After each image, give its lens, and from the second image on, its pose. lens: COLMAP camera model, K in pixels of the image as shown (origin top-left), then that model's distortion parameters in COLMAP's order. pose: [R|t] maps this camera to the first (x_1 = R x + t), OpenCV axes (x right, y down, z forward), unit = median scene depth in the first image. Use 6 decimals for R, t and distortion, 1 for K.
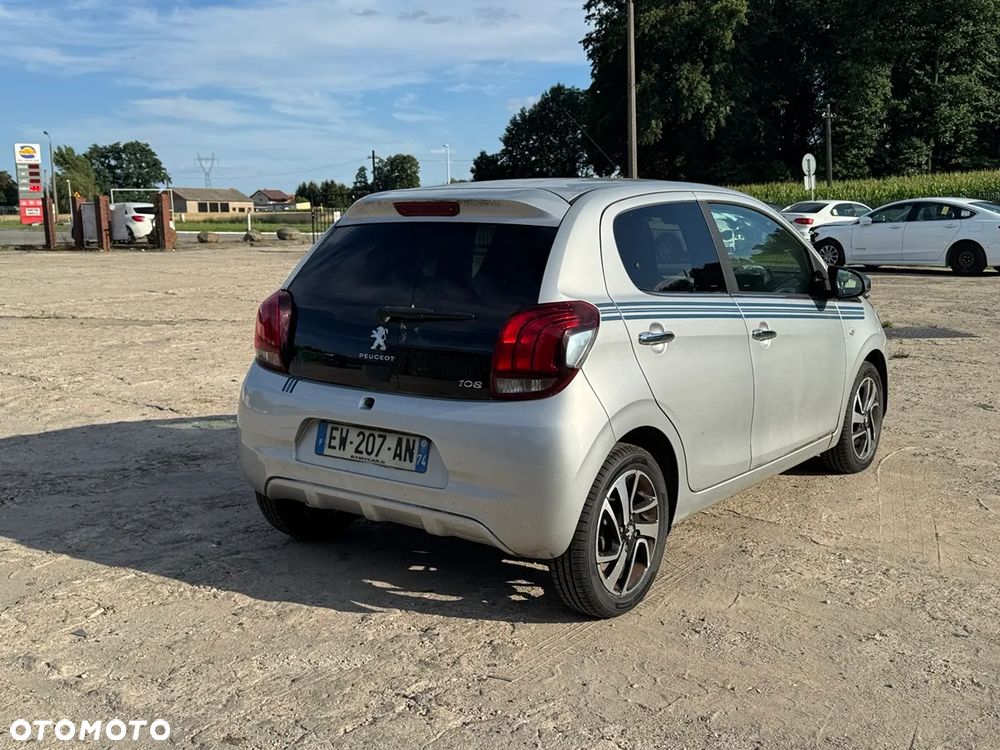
lens RADIAL K [[1038.5, 0, 499.0], [0, 1038.5, 377.3], [0, 0, 1]] dist [0.049033, 0.000000]
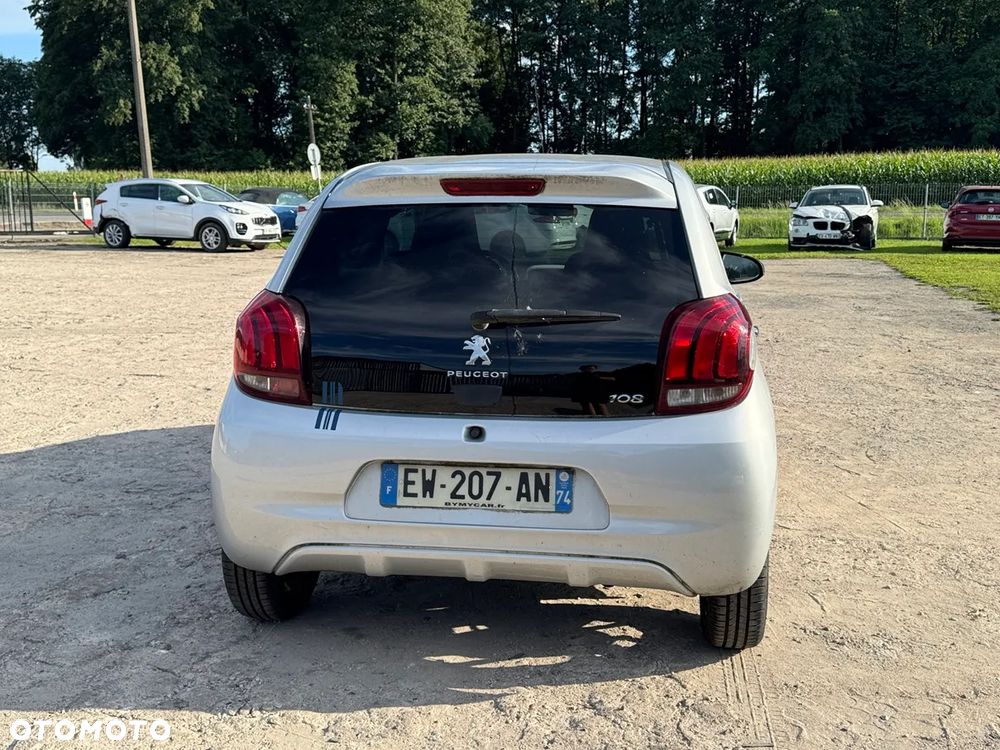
lens RADIAL K [[1038.5, 0, 495.9], [0, 1038.5, 370.4], [0, 0, 1]] dist [0.049033, 0.000000]
pose [[0.878320, -0.069680, 0.472969, -0.454001], [0.067301, 0.997491, 0.021975, -0.036695], [-0.473313, 0.012530, 0.880805, 0.286803]]
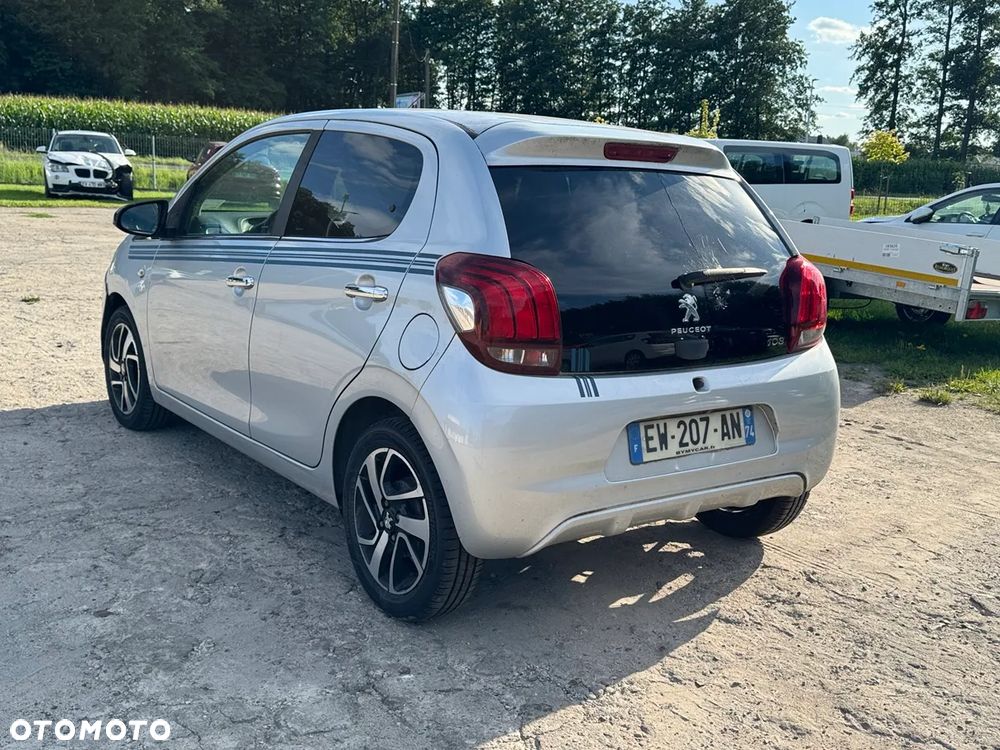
lens RADIAL K [[1038.5, 0, 490.3], [0, 1038.5, 378.1], [0, 0, 1]] dist [0.049033, 0.000000]
pose [[0.295543, -0.166551, 0.940699, -0.928037], [0.097323, 0.984812, 0.143785, -0.113496], [-0.950359, 0.049057, 0.307263, 0.853724]]
